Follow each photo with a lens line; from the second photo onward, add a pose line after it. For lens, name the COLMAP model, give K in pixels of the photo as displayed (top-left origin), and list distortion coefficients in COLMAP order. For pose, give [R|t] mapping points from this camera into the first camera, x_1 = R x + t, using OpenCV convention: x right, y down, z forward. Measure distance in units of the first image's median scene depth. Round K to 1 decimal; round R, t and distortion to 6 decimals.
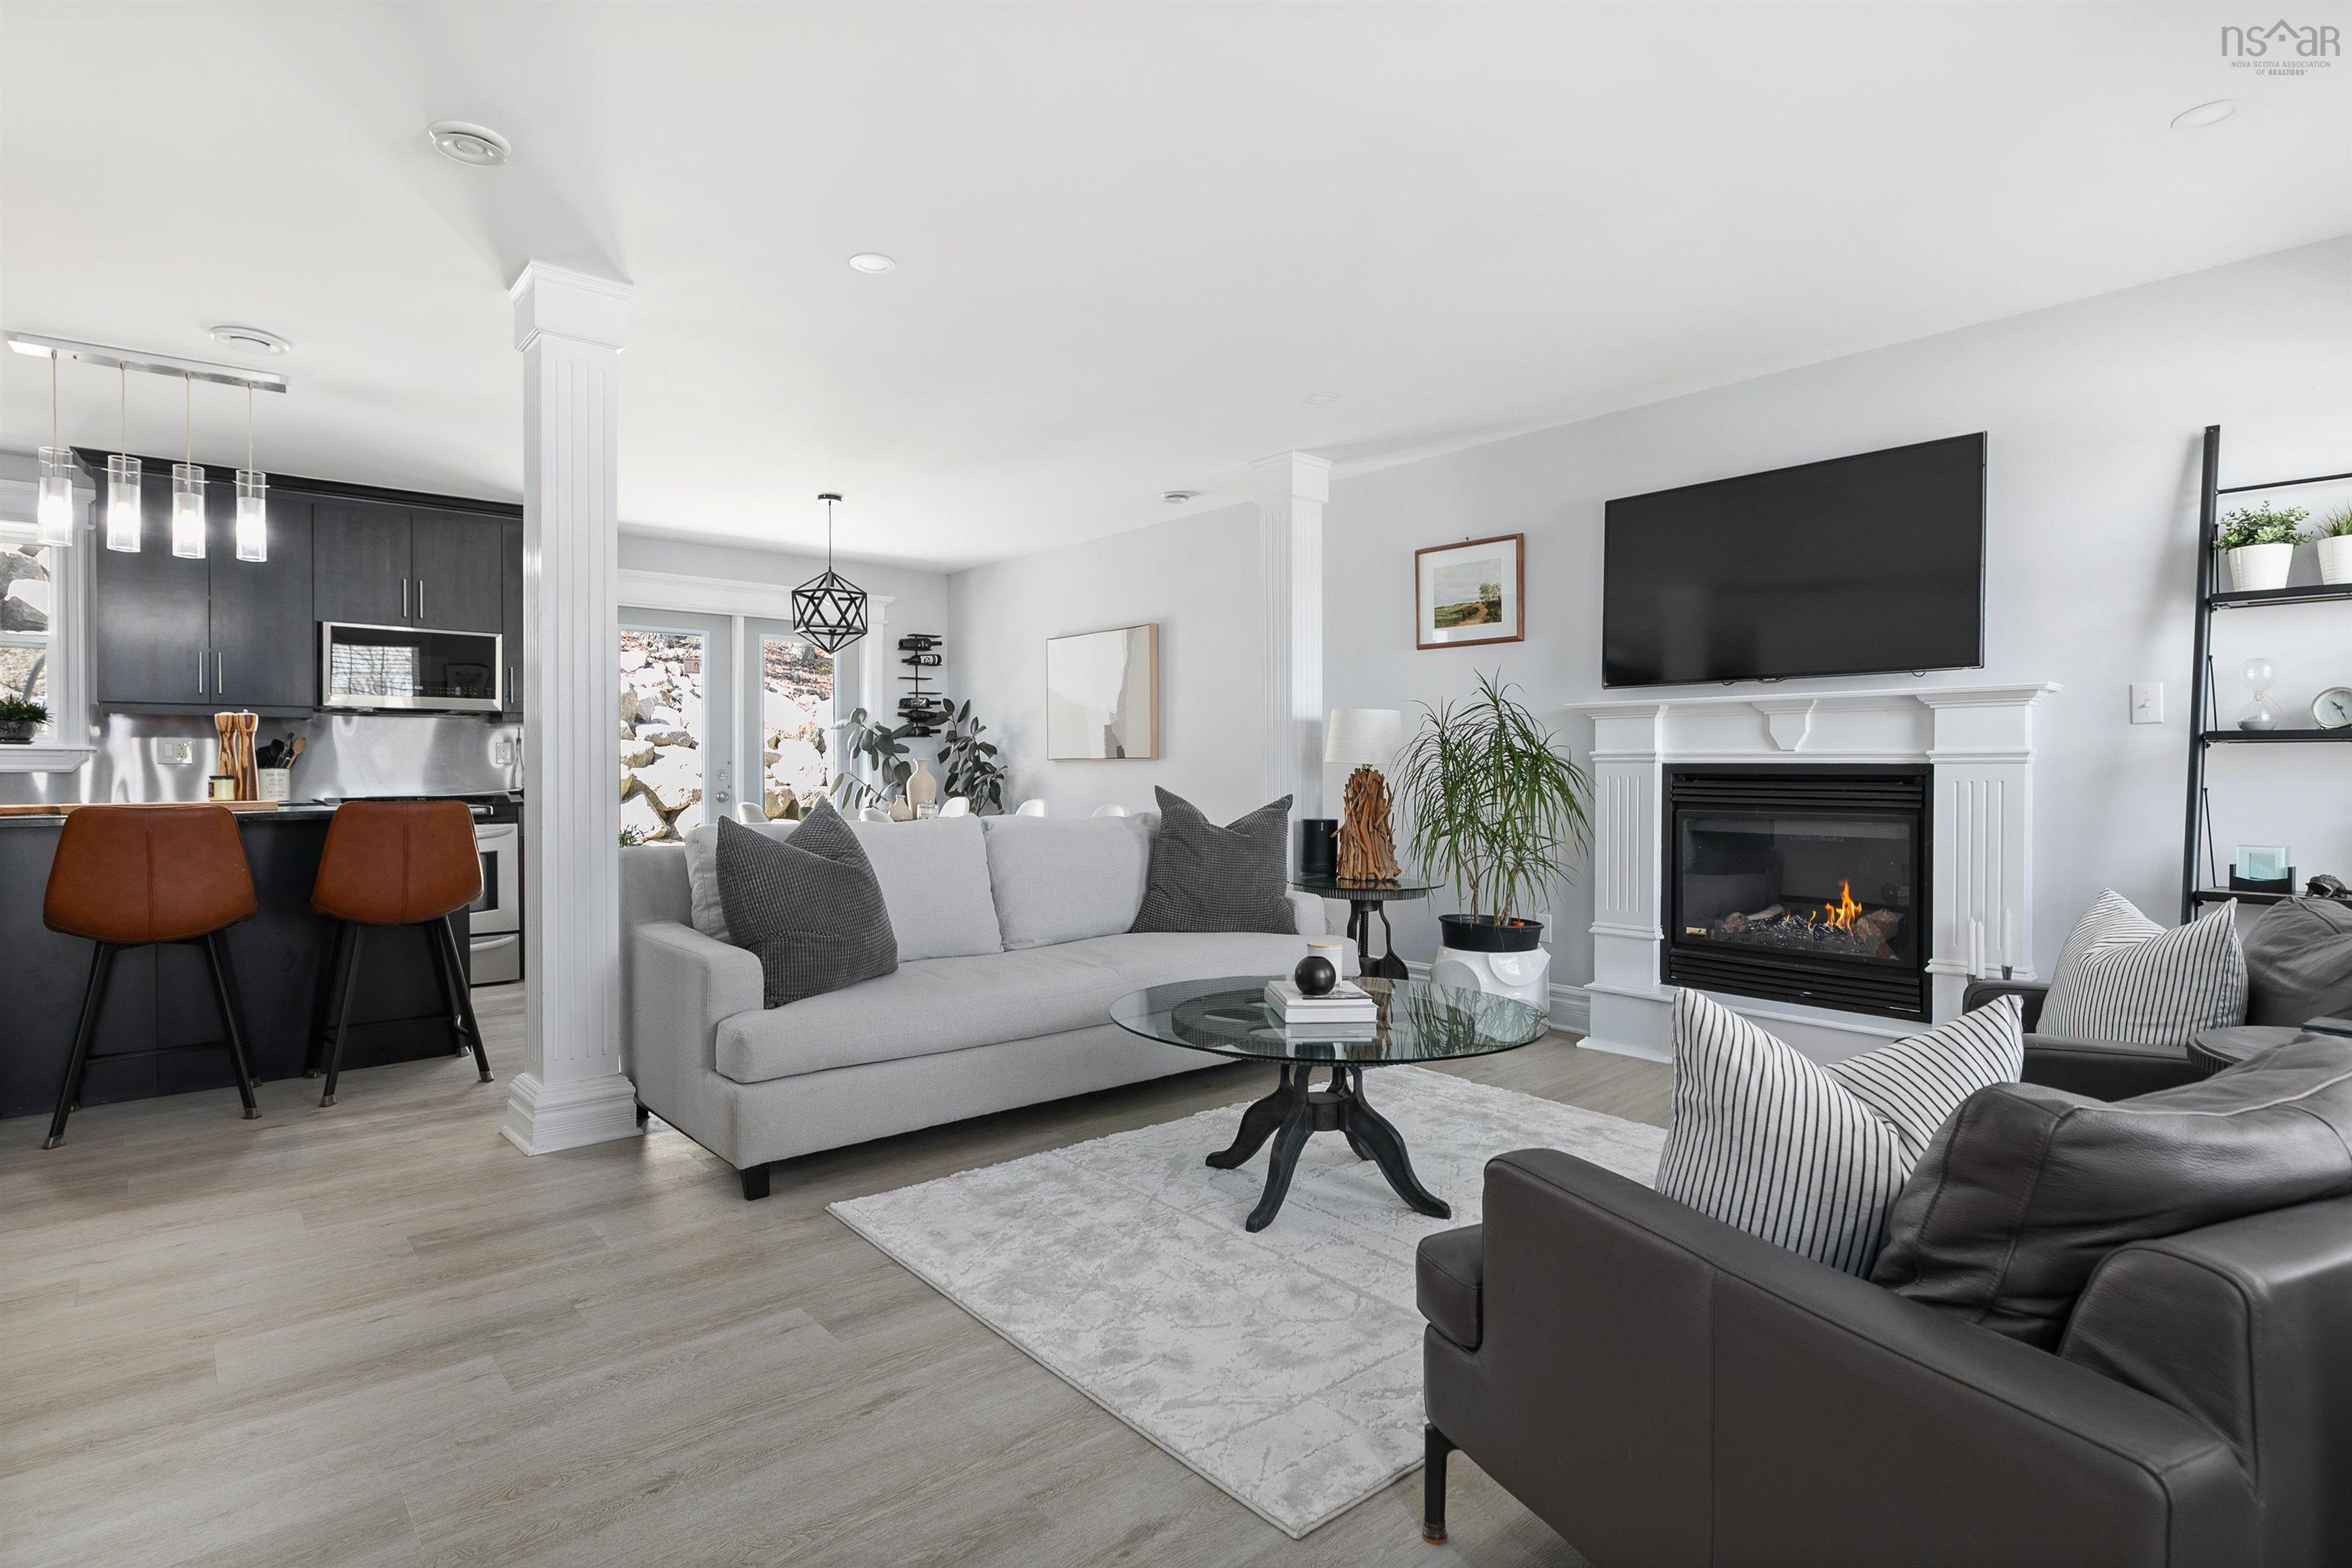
lens RADIAL K [[1192.4, 0, 1184.3], [0, 1192.4, 775.5], [0, 0, 1]] dist [-0.002604, 0.001403]
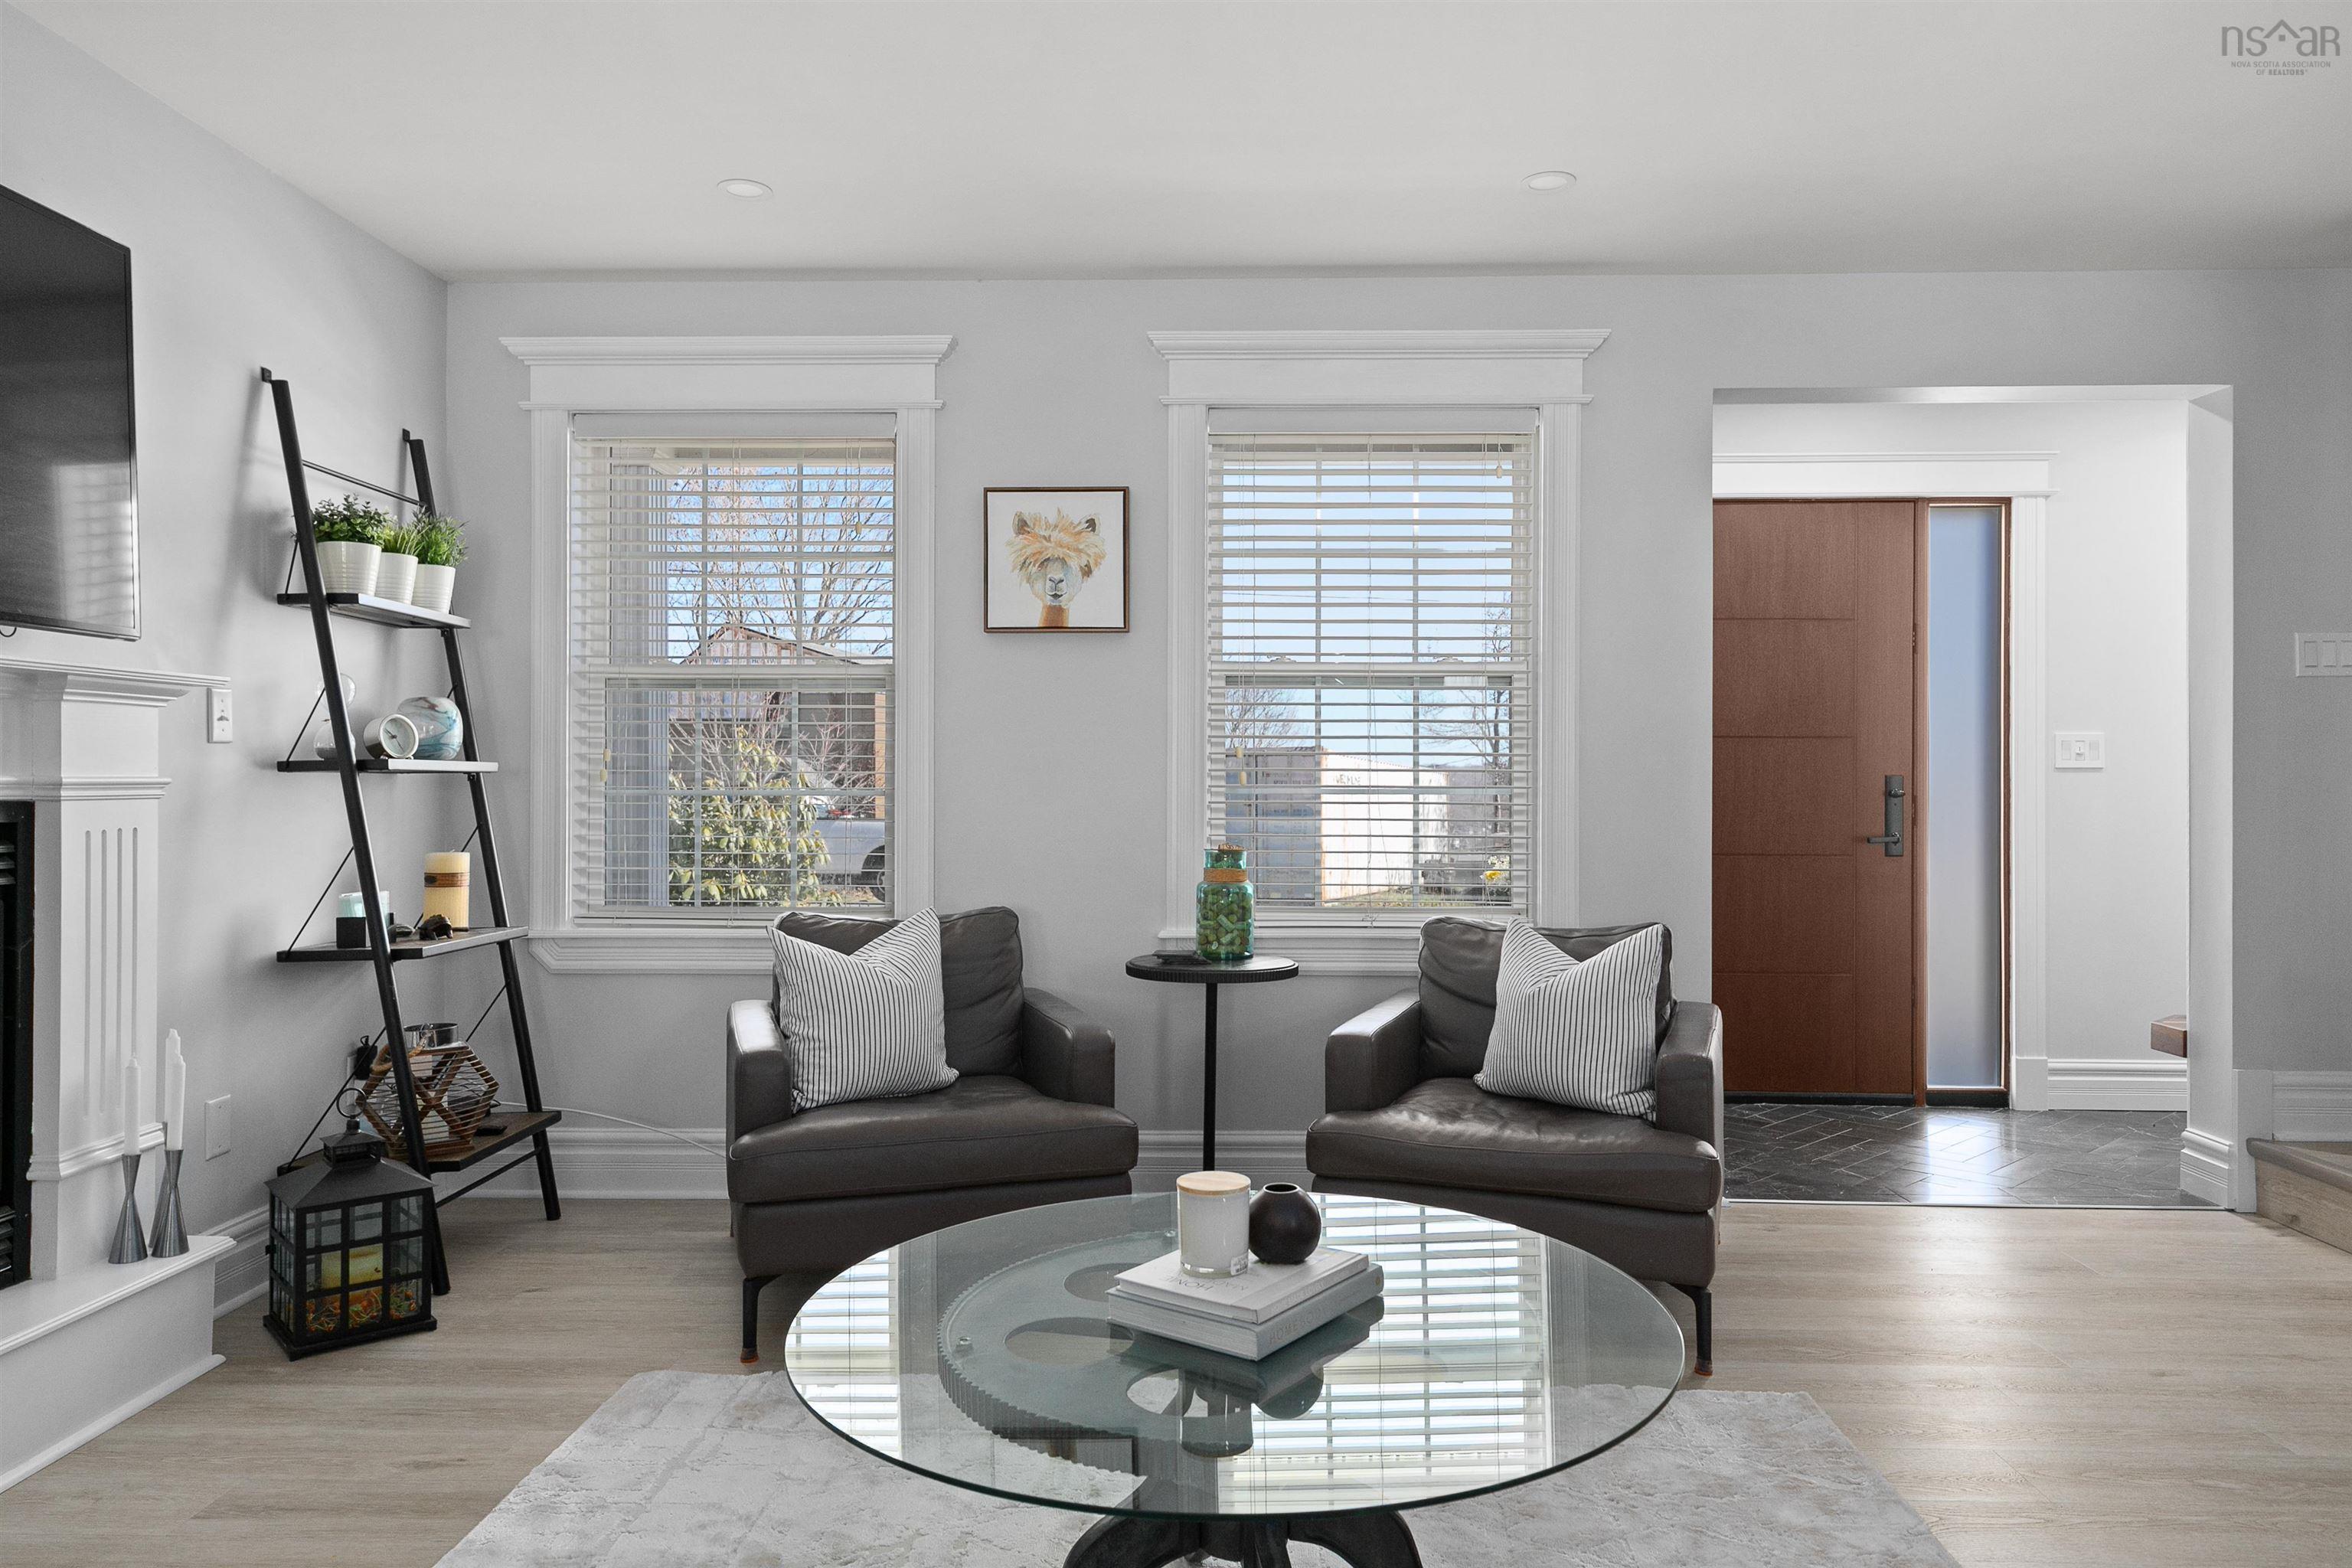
lens RADIAL K [[1512.9, 0, 1177.4], [0, 1512.9, 768.6], [0, 0, 1]] dist [0.005031, 0.001513]
pose [[-0.729176, 0.002447, 0.684322, -0.168056], [0.001162, 0.999997, -0.002338, -0.016029], [-0.684326, -0.000909, -0.729176, 0.829915]]
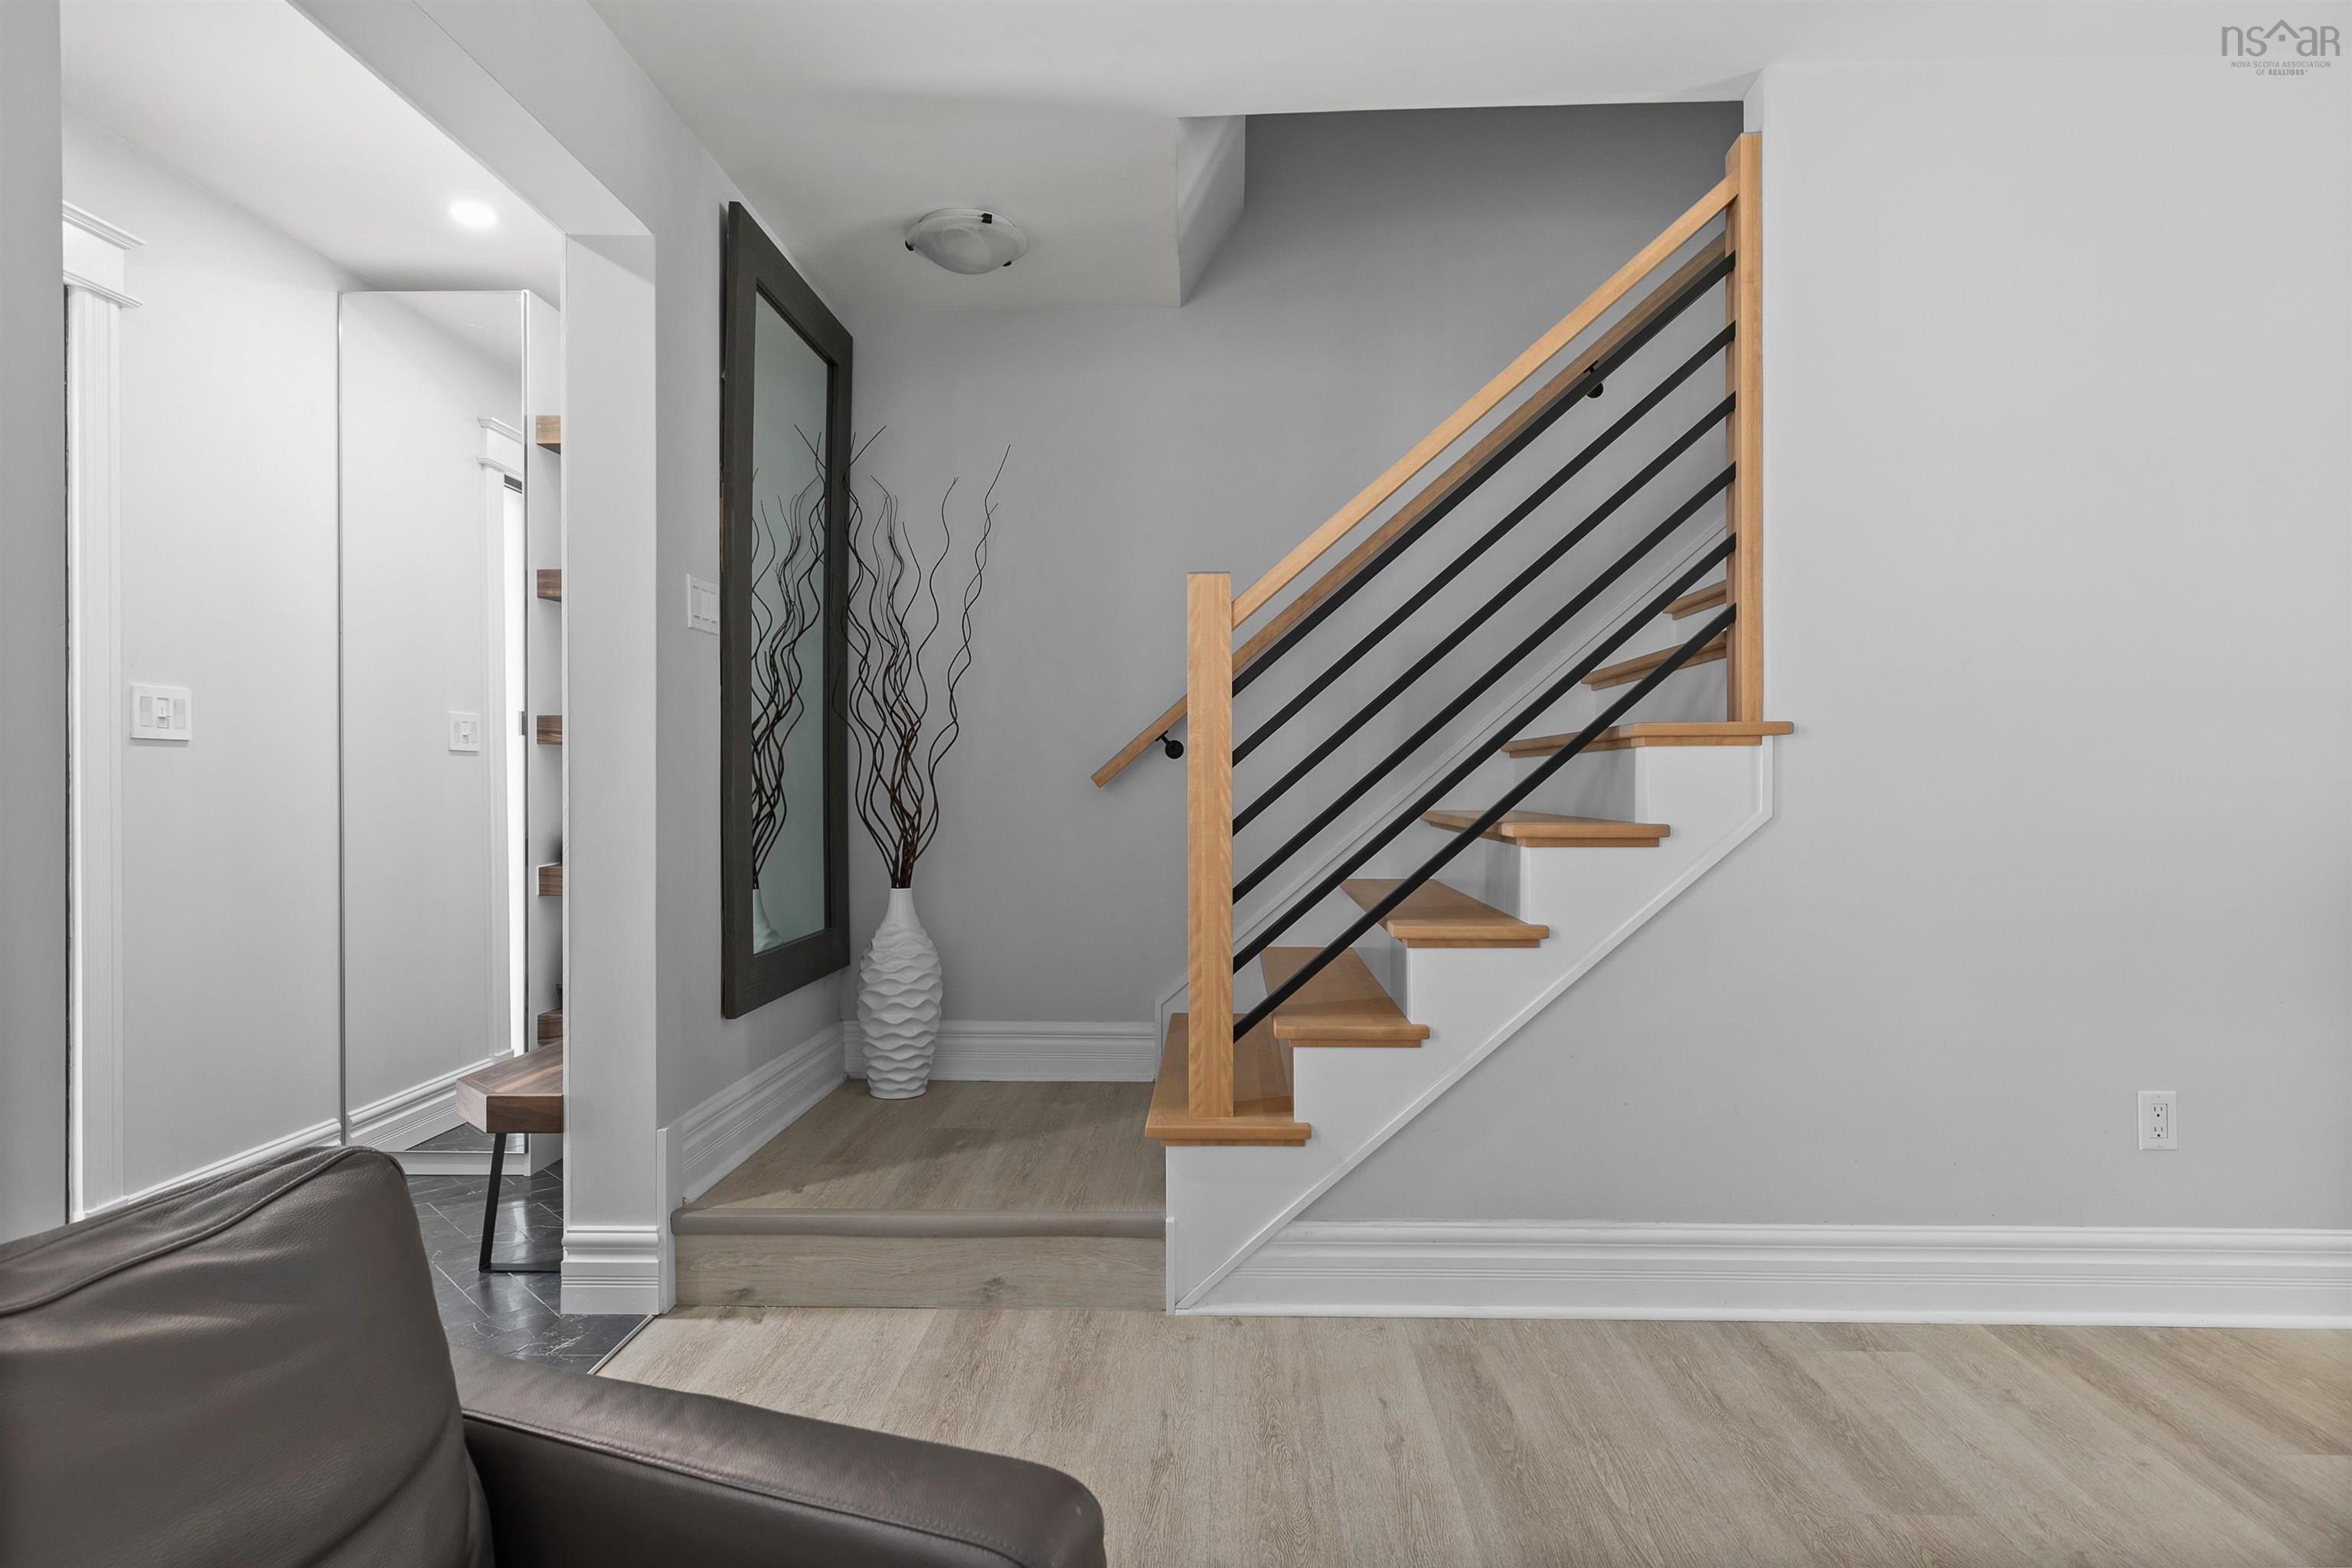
lens RADIAL K [[1328.9, 0, 1176.0], [0, 1328.9, 784.0], [0, 0, 1]] dist [0.002396, 0.000408]
pose [[-0.680919, 0.003804, -0.732349, 0.191943], [-0.000052, 0.999986, 0.005242, -0.002829], [0.732359, 0.003607, -0.680910, 0.417091]]
